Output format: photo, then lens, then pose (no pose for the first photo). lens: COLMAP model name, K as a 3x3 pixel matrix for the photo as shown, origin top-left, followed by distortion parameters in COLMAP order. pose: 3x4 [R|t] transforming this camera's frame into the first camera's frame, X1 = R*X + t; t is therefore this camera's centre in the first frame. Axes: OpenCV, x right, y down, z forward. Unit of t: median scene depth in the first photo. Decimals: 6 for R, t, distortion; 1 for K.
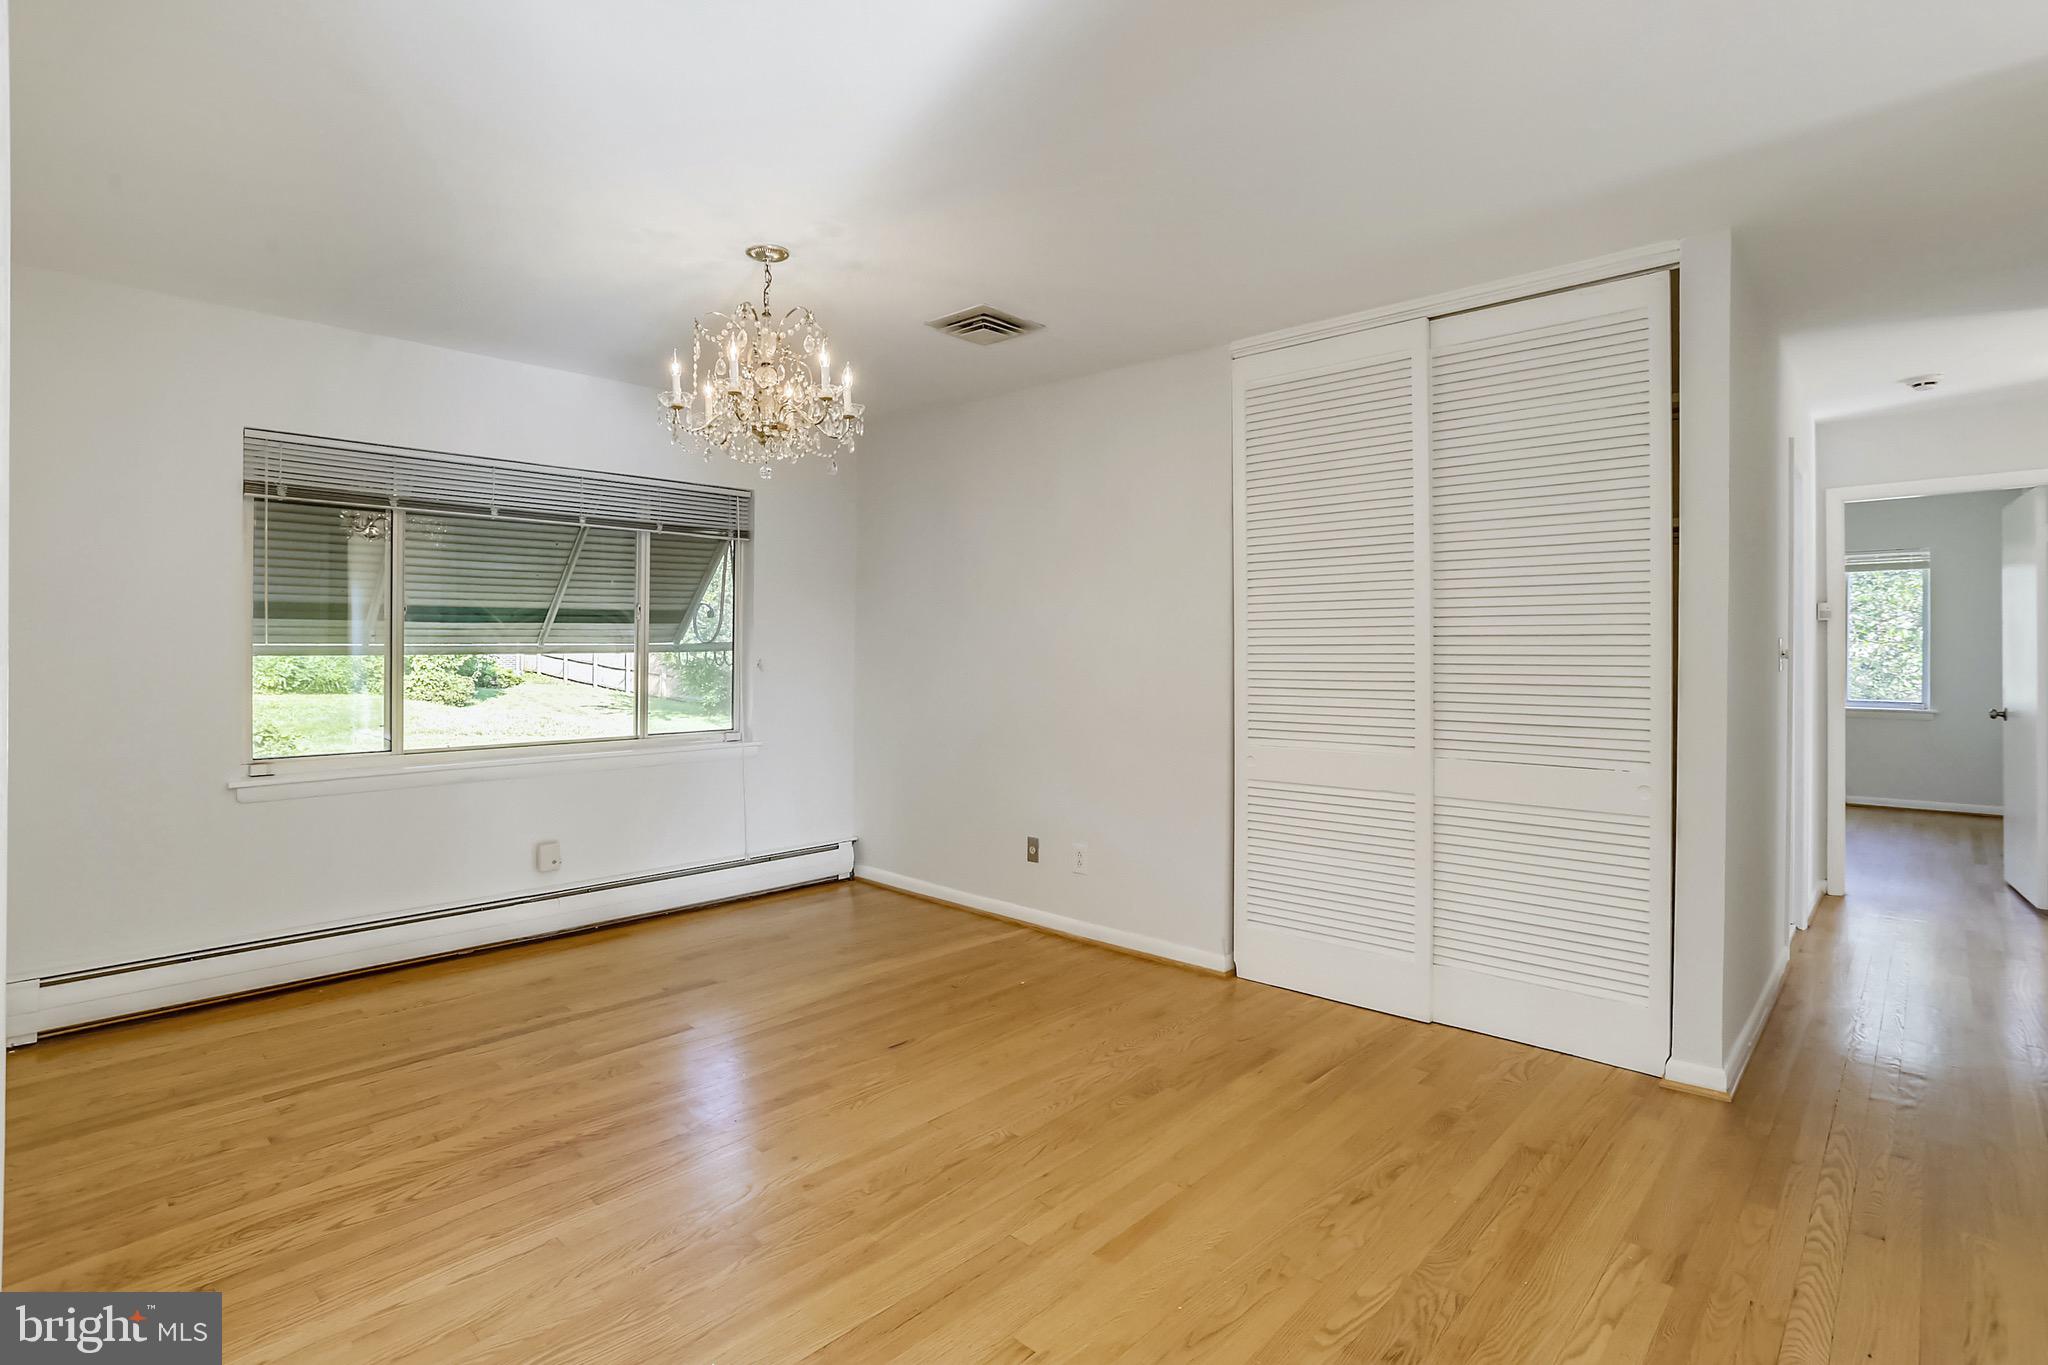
lens RADIAL K [[998.1, 0, 1028.5], [0, 998.1, 651.9], [0, 0, 1]] dist [-0.062551, 0.032105]
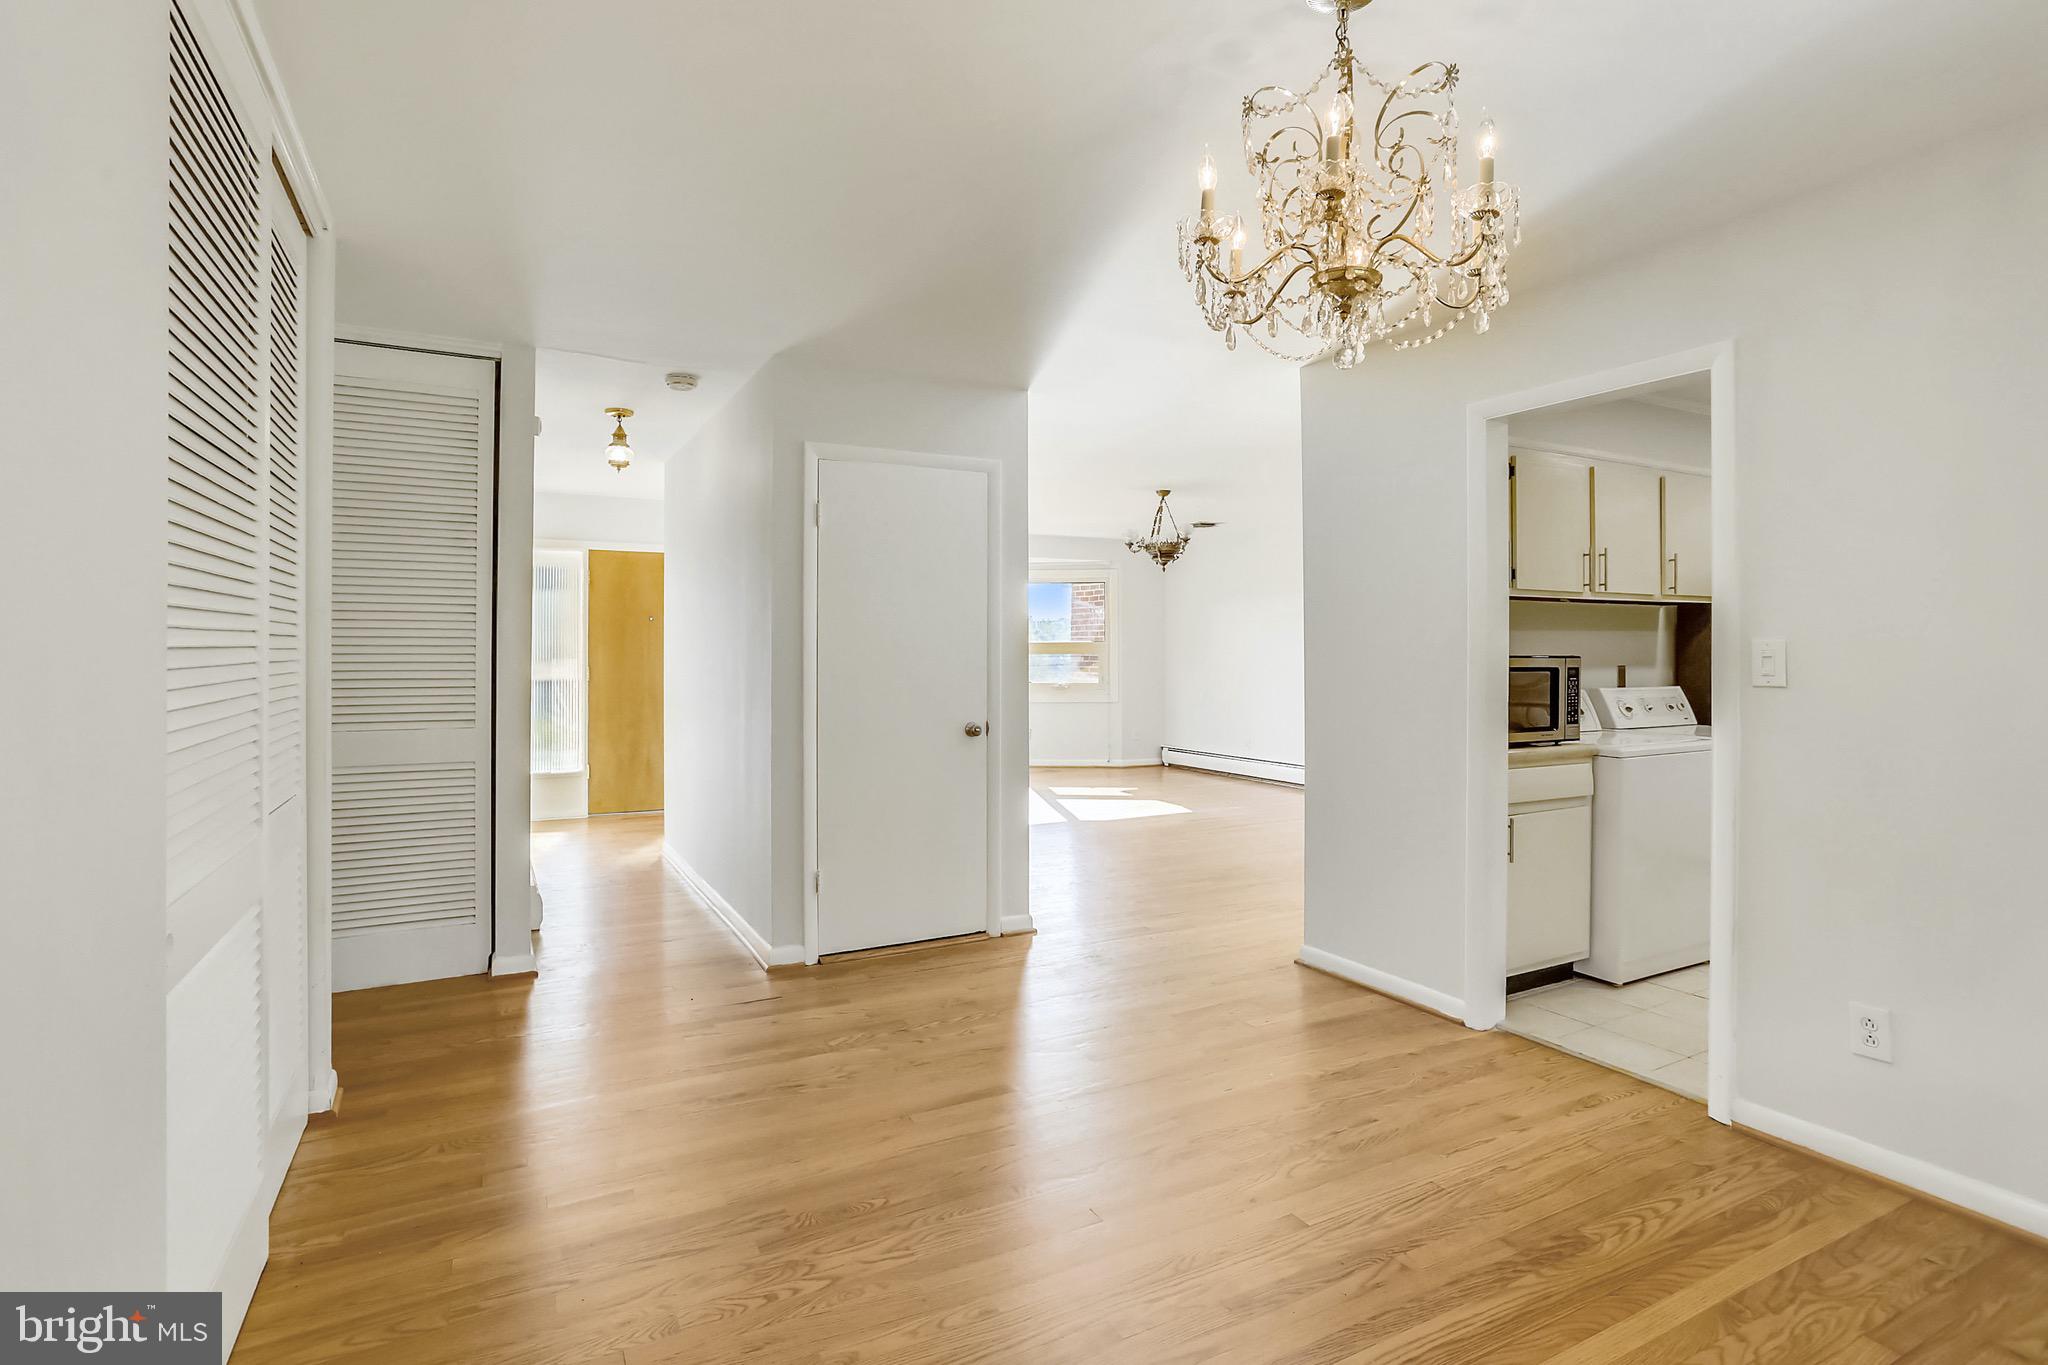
lens RADIAL K [[998.1, 0, 1028.5], [0, 998.1, 651.9], [0, 0, 1]] dist [-0.062551, 0.032105]
pose [[-0.945664, -0.004515, 0.325115, -0.257074], [-0.002522, 0.999975, 0.006552, -0.010390], [-0.325137, 0.005376, -0.945652, 1.489222]]
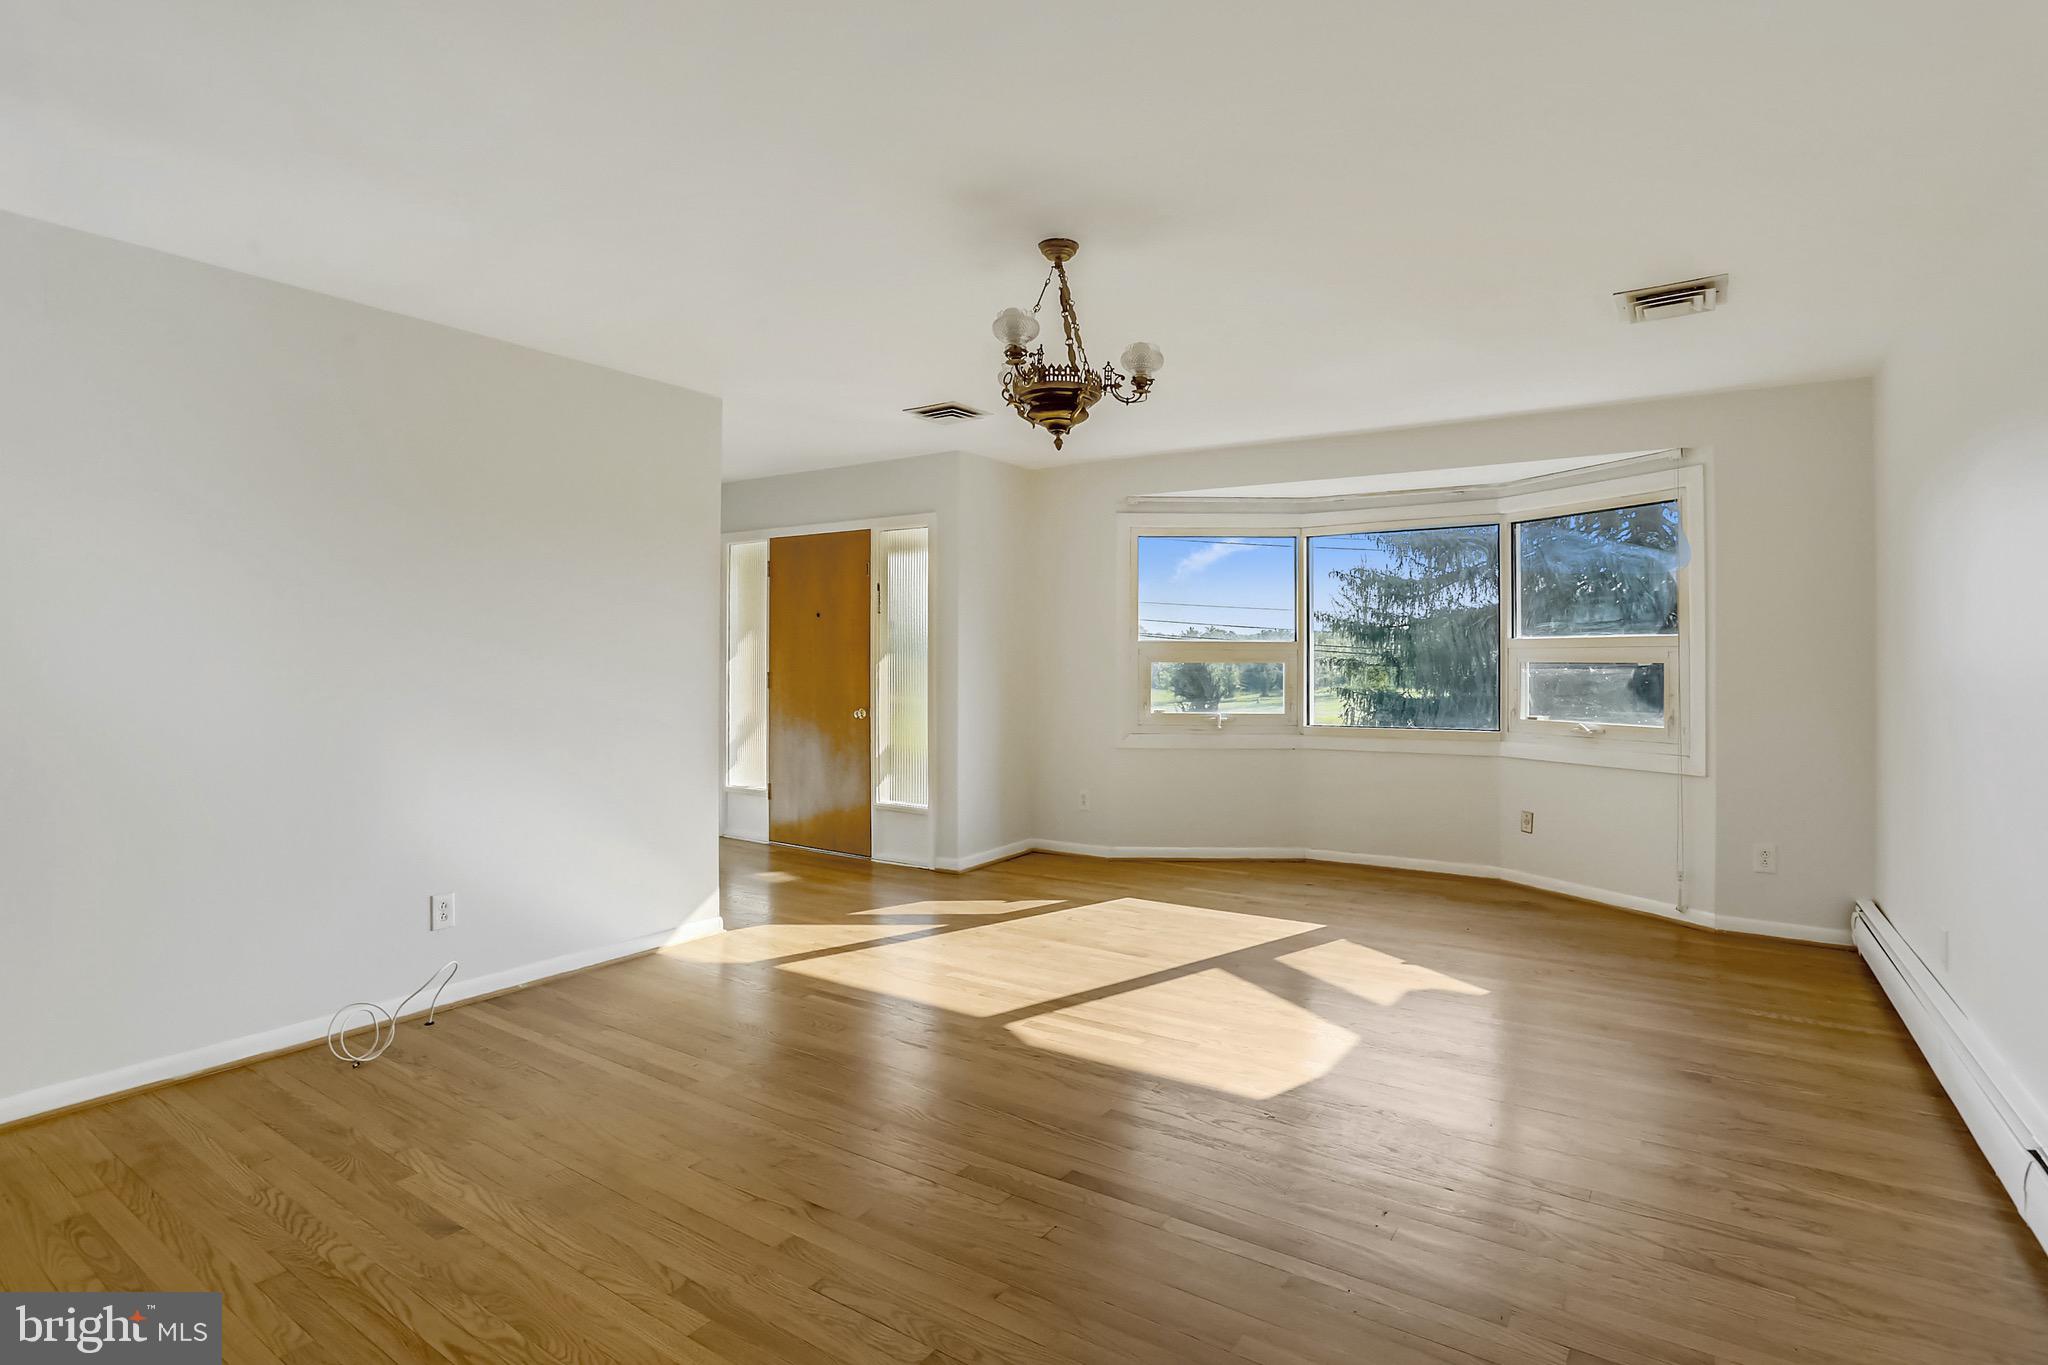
lens RADIAL K [[1033.8, 0, 1035.9], [0, 1033.8, 633.7], [0, 0, 1]] dist [-0.074233, 0.038262]
pose [[-0.168376, 0.018993, 0.985540, -0.719215], [0.000127, 0.999815, -0.019246, 0.004849], [-0.985723, -0.003115, -0.168347, -0.610739]]
